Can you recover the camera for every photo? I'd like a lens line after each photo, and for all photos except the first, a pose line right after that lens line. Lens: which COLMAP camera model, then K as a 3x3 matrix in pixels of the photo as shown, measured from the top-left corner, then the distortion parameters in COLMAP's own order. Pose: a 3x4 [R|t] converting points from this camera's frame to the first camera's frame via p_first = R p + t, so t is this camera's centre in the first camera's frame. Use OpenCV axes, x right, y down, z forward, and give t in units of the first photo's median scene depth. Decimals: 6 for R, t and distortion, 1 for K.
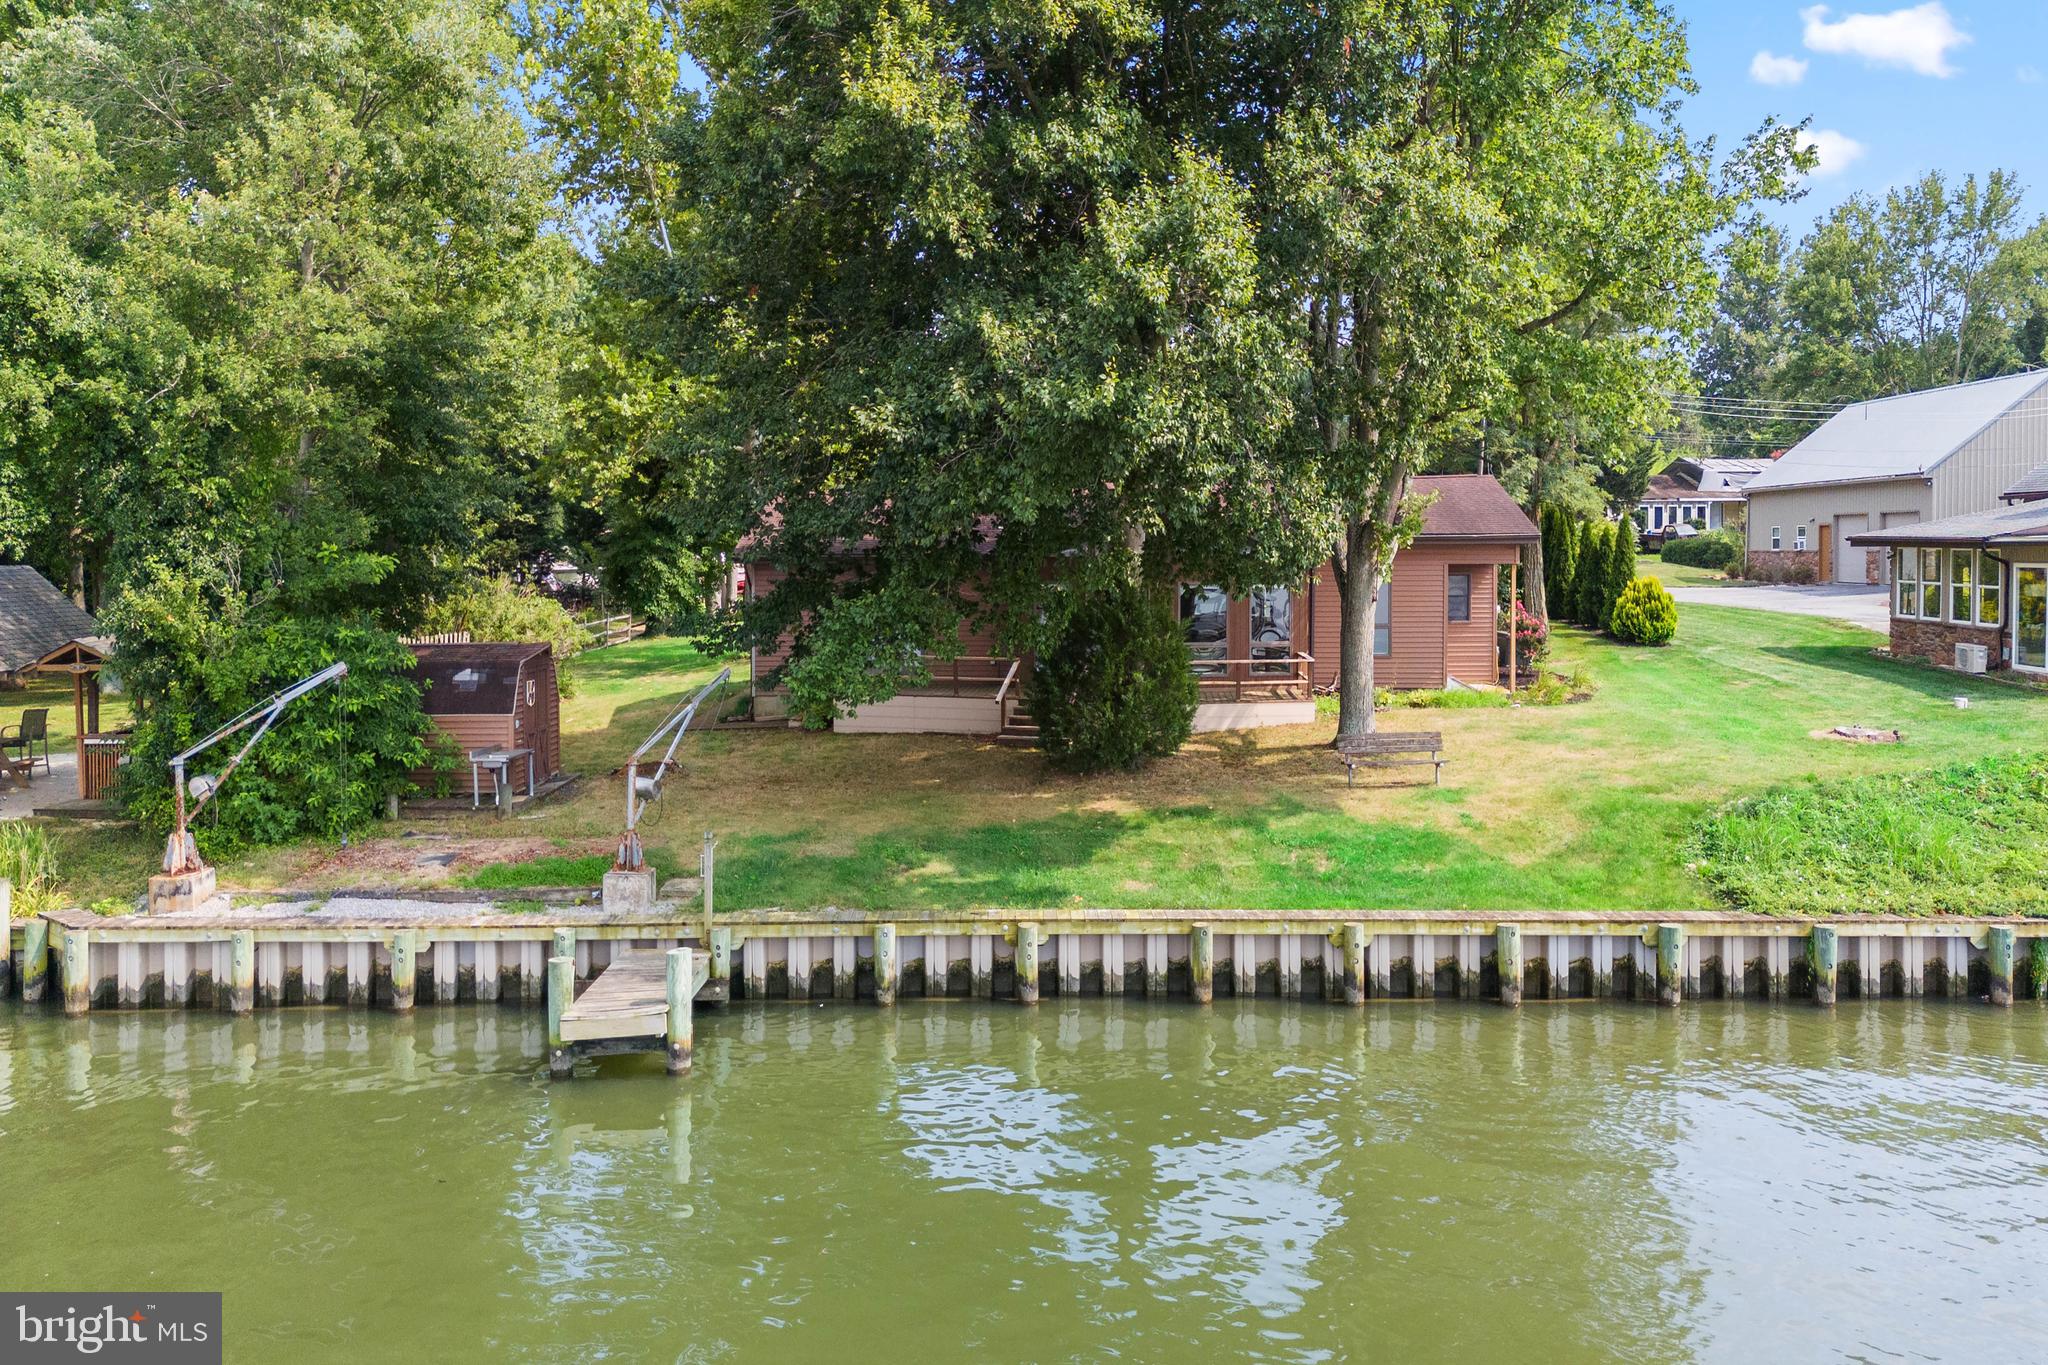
lens RADIAL K [[1494.8, 0, 1024.0], [0, 1494.8, 682.5], [0, 0, 1]] dist [0.055703, -0.068001]
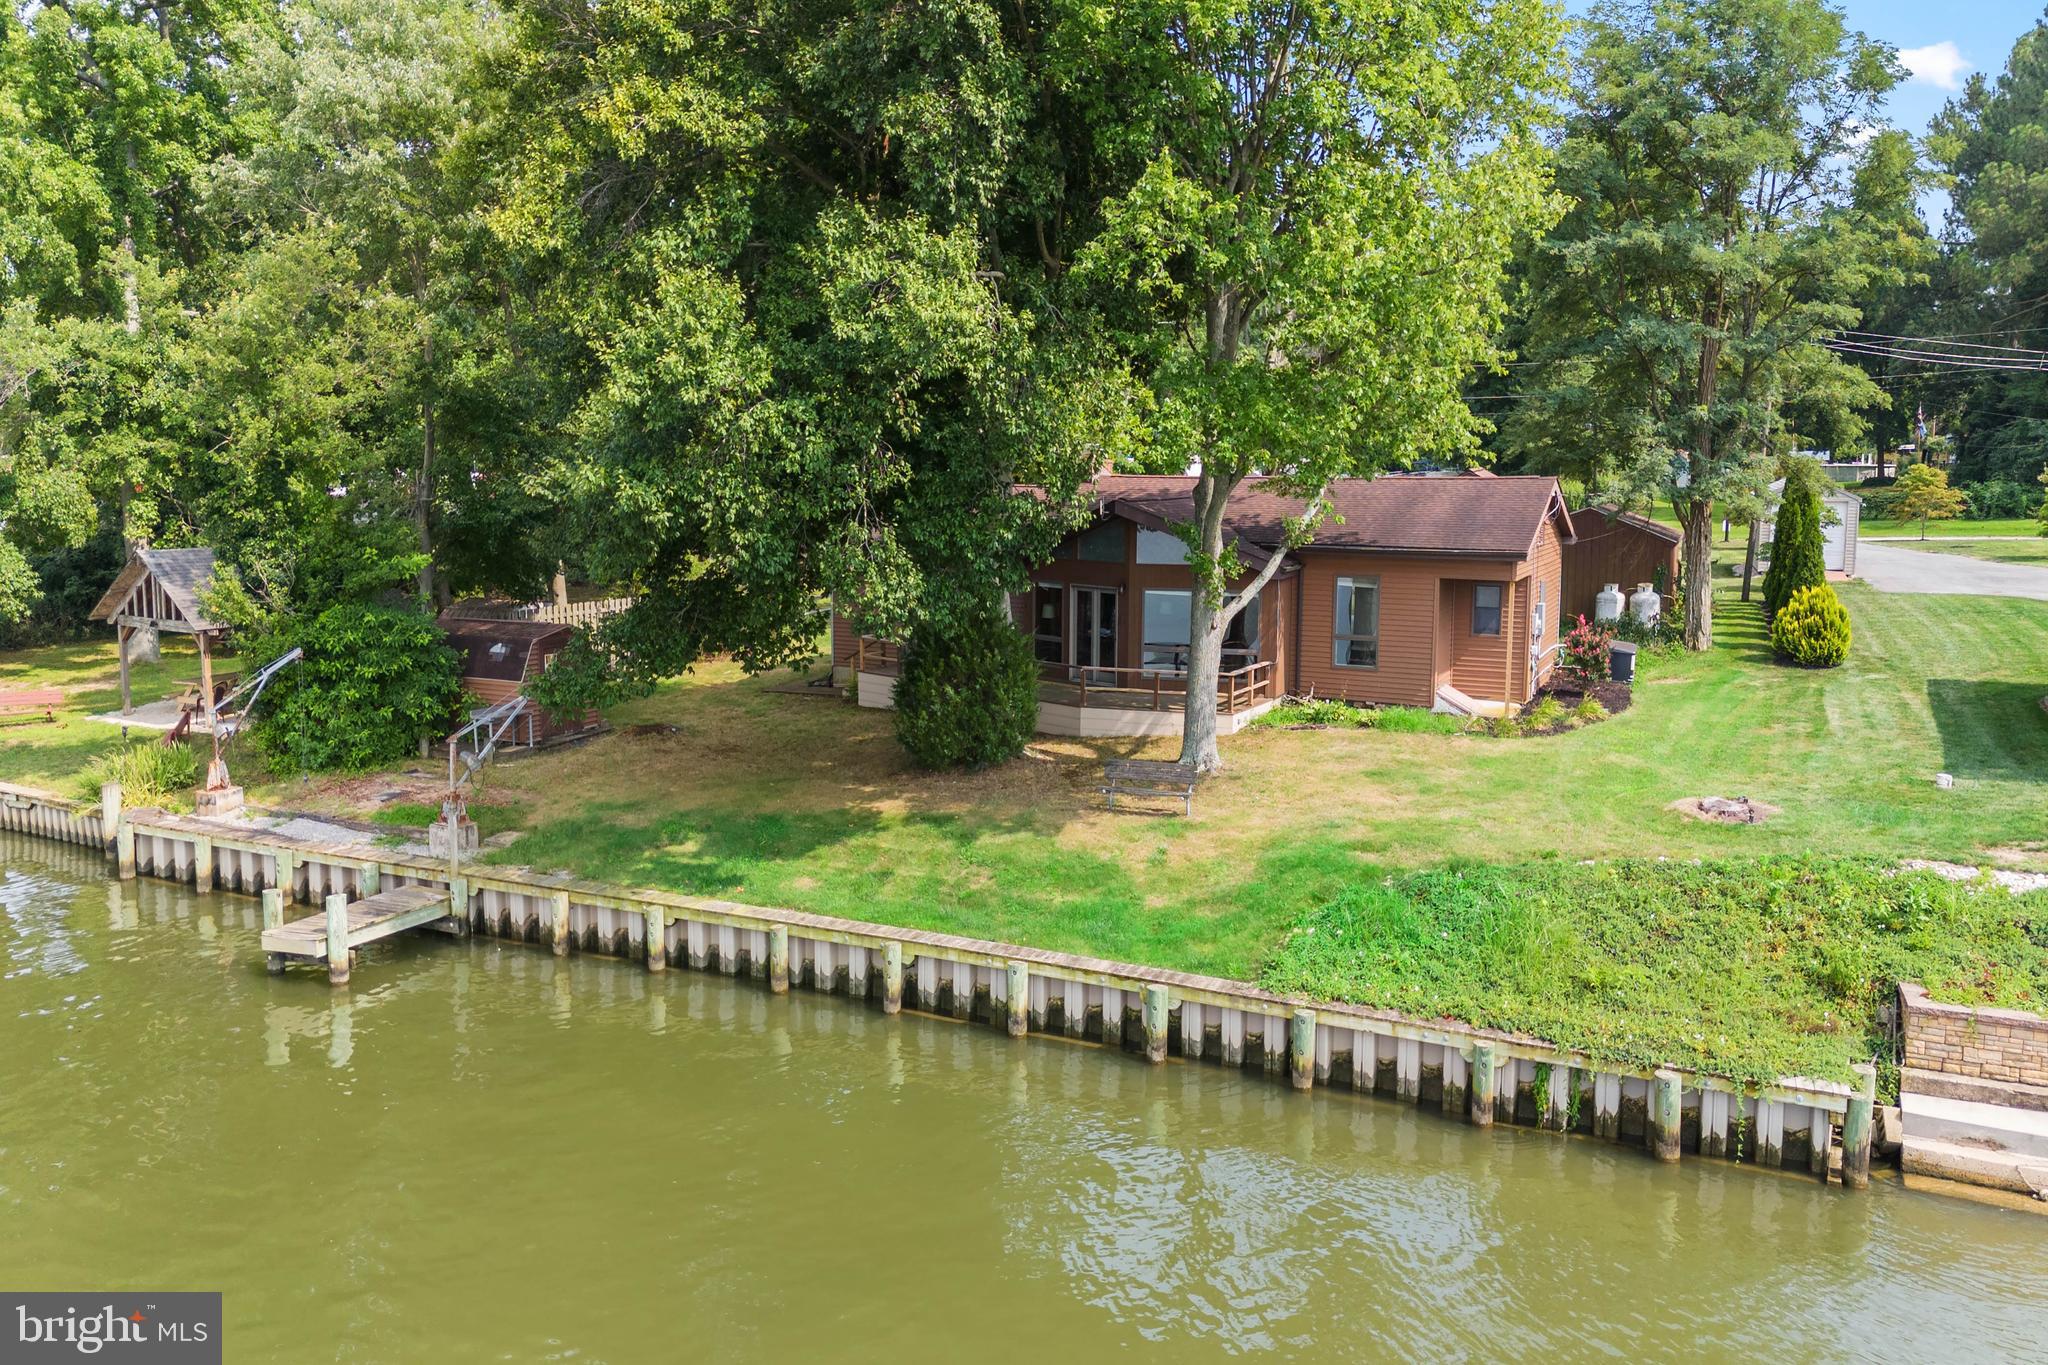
lens RADIAL K [[1494.8, 0, 1024.0], [0, 1494.8, 682.5], [0, 0, 1]] dist [0.055703, -0.068001]
pose [[0.907125, 0.069675, -0.415053, 0.665510], [-0.045734, 0.996680, 0.067359, -0.097123], [0.418368, -0.042121, 0.907300, 0.040424]]
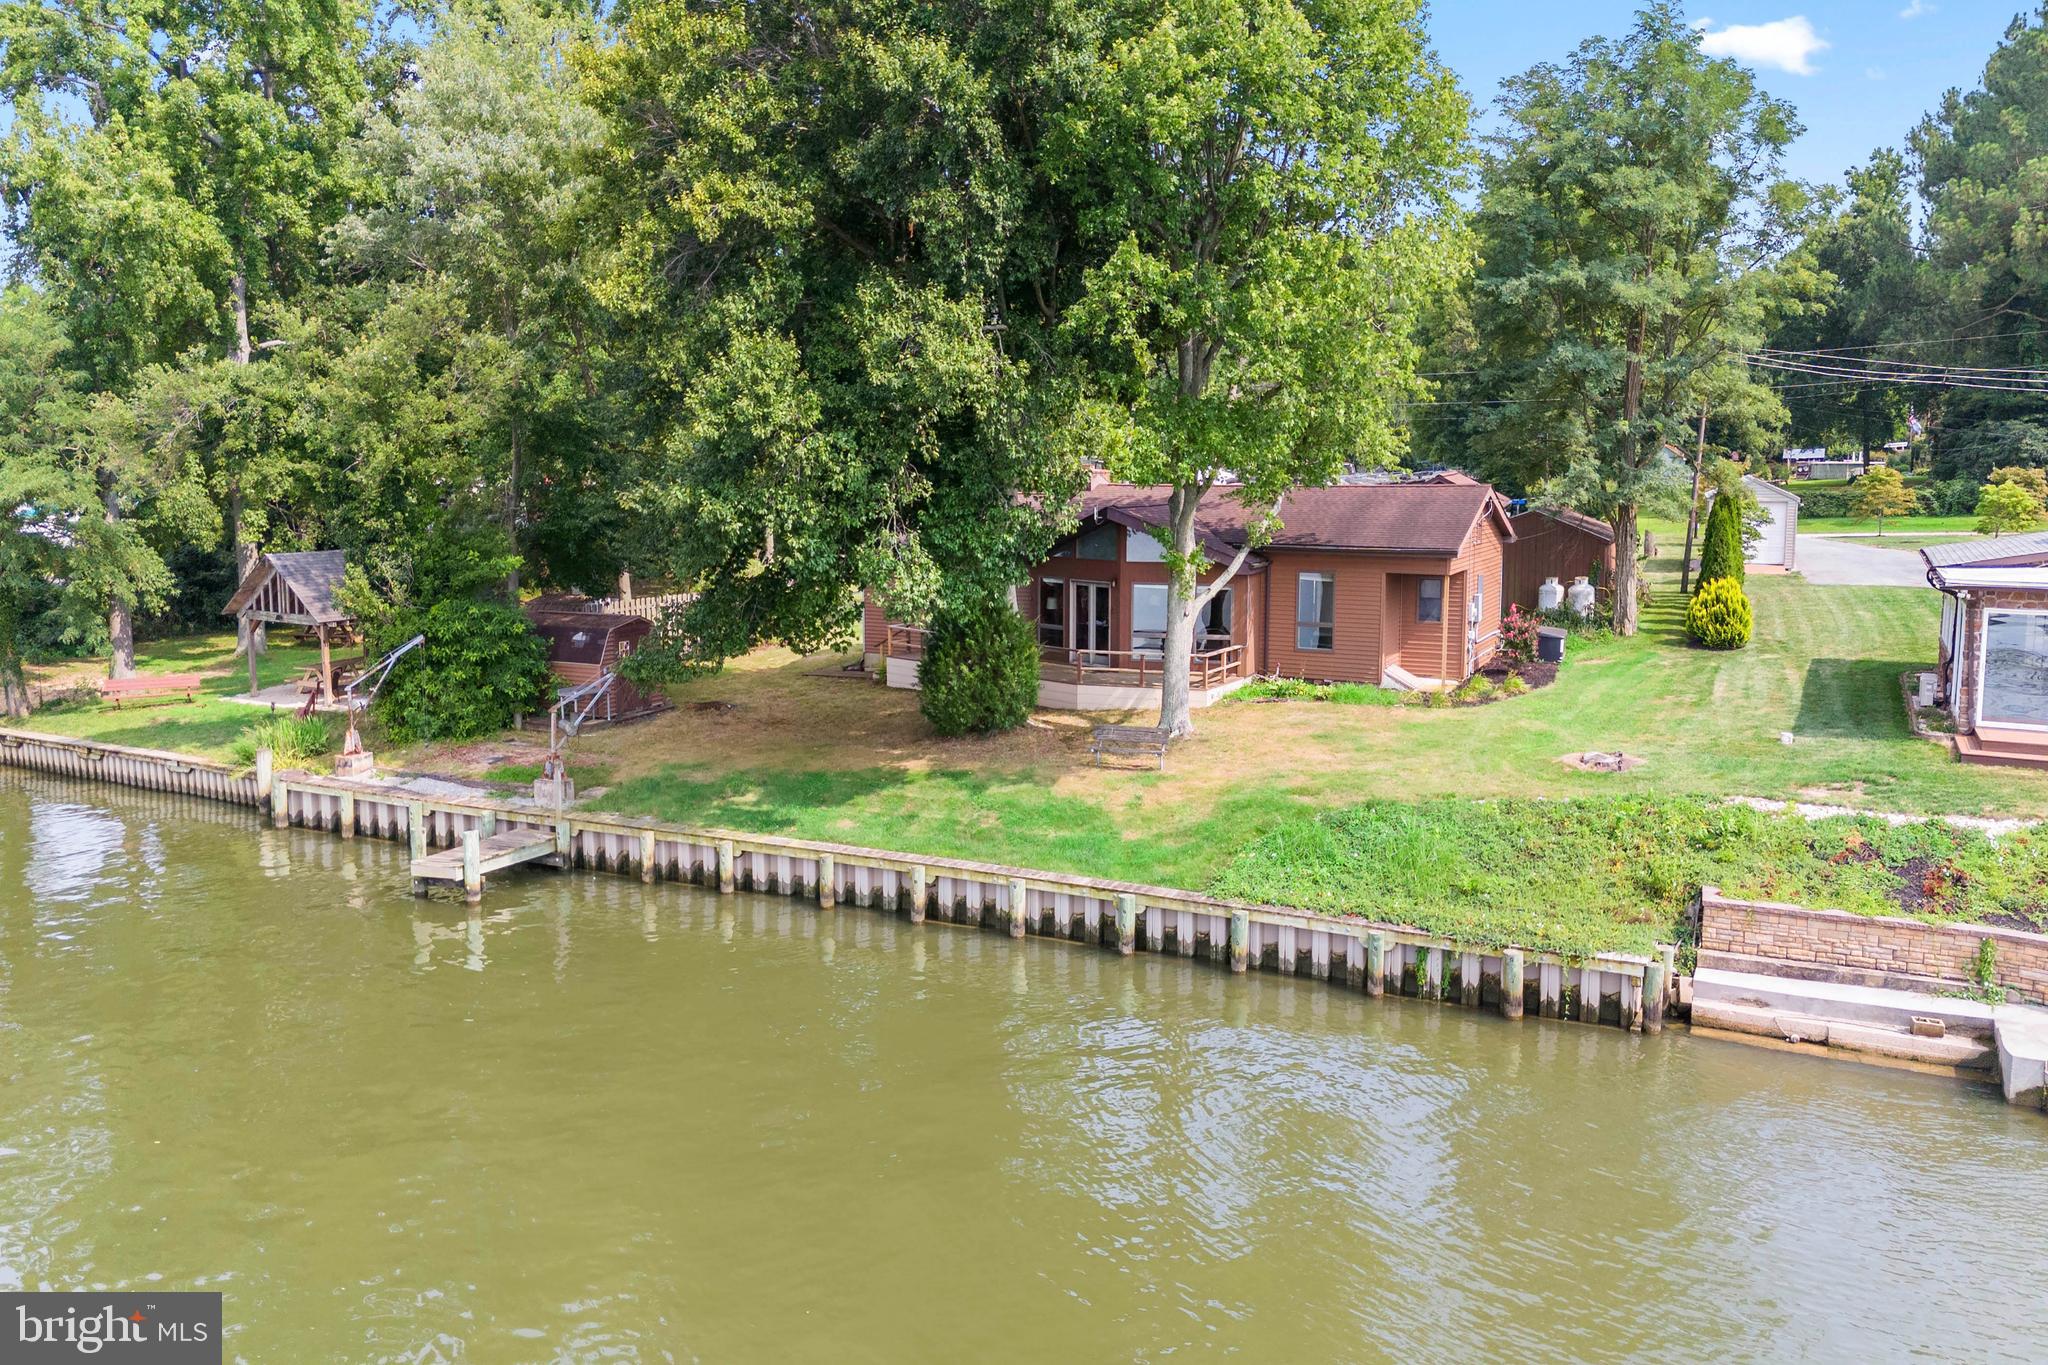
lens RADIAL K [[1494.8, 0, 1024.0], [0, 1494.8, 682.5], [0, 0, 1]] dist [0.055703, -0.068001]
pose [[0.900757, 0.067369, -0.429067, 0.784709], [-0.041546, 0.996732, 0.069279, -0.095336], [0.432332, -0.044577, 0.900612, -0.169920]]
